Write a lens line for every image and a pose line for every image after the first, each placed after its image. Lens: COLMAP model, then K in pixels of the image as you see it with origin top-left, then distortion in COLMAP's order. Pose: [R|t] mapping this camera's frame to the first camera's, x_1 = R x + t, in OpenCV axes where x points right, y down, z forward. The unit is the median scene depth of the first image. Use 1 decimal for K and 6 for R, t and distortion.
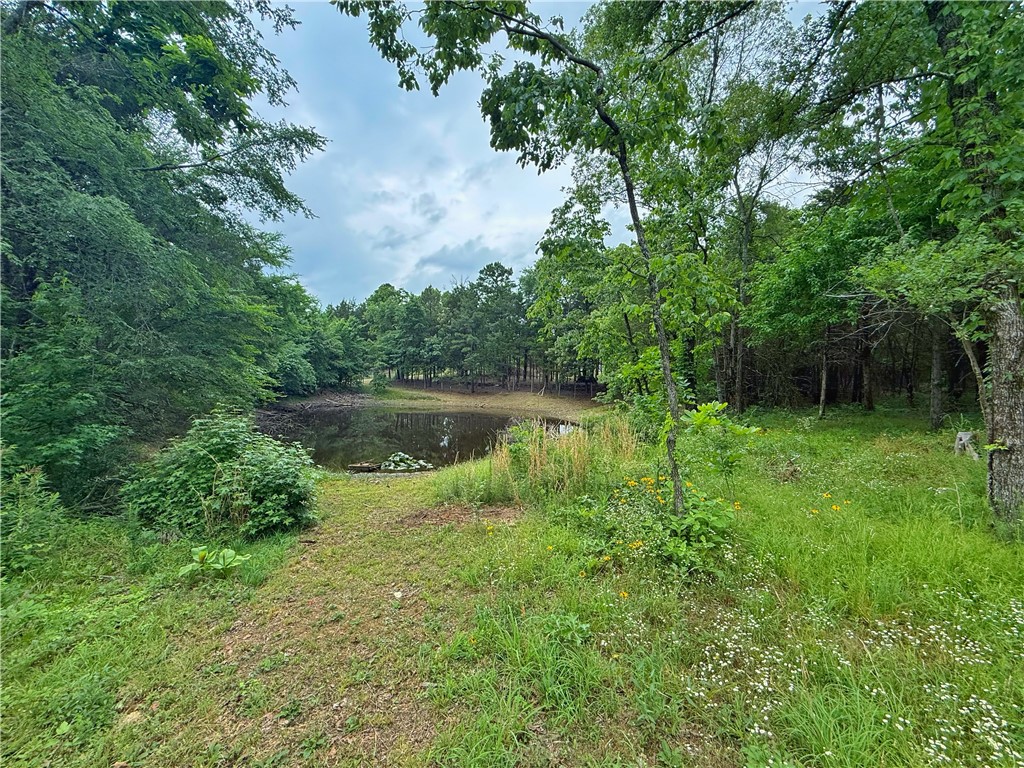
lens RADIAL K [[410.0, 0, 510.6], [0, 410.0, 382.6], [0, 0, 1]] dist [0.000390, -0.000496]
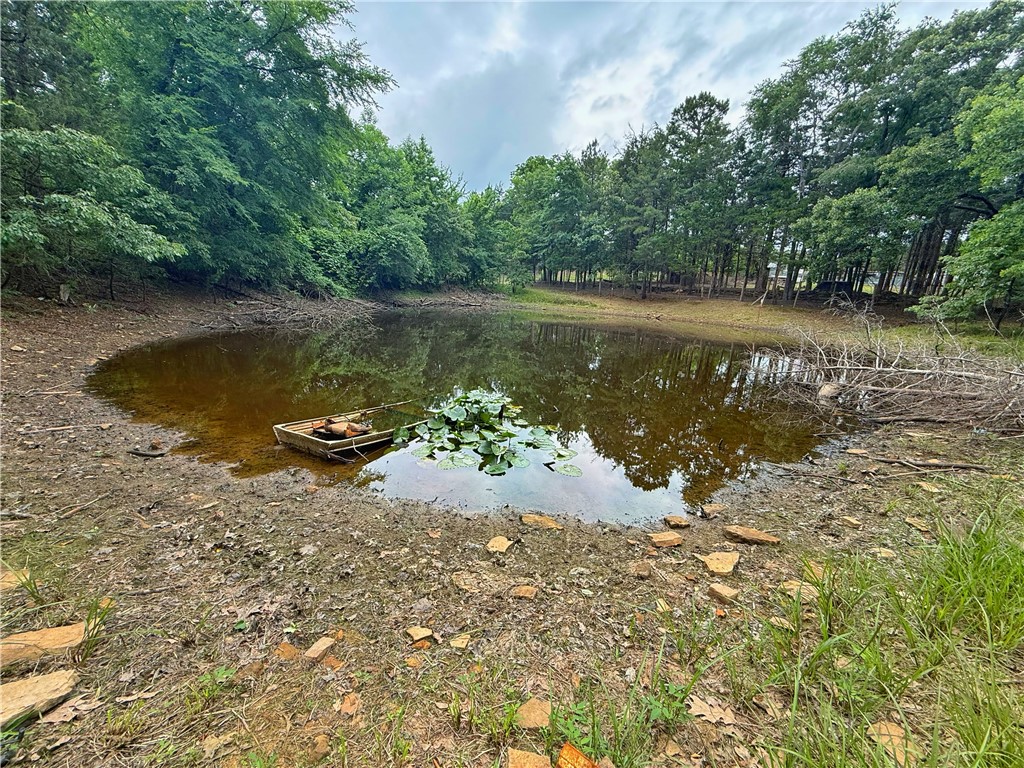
lens RADIAL K [[410.0, 0, 510.6], [0, 410.0, 382.6], [0, 0, 1]] dist [0.000390, -0.000496]
pose [[0.931721, 0.112683, -0.345252, -0.045525], [-0.045357, 0.979309, 0.197224, 0.037507], [0.360332, -0.168098, 0.917553, 0.254104]]
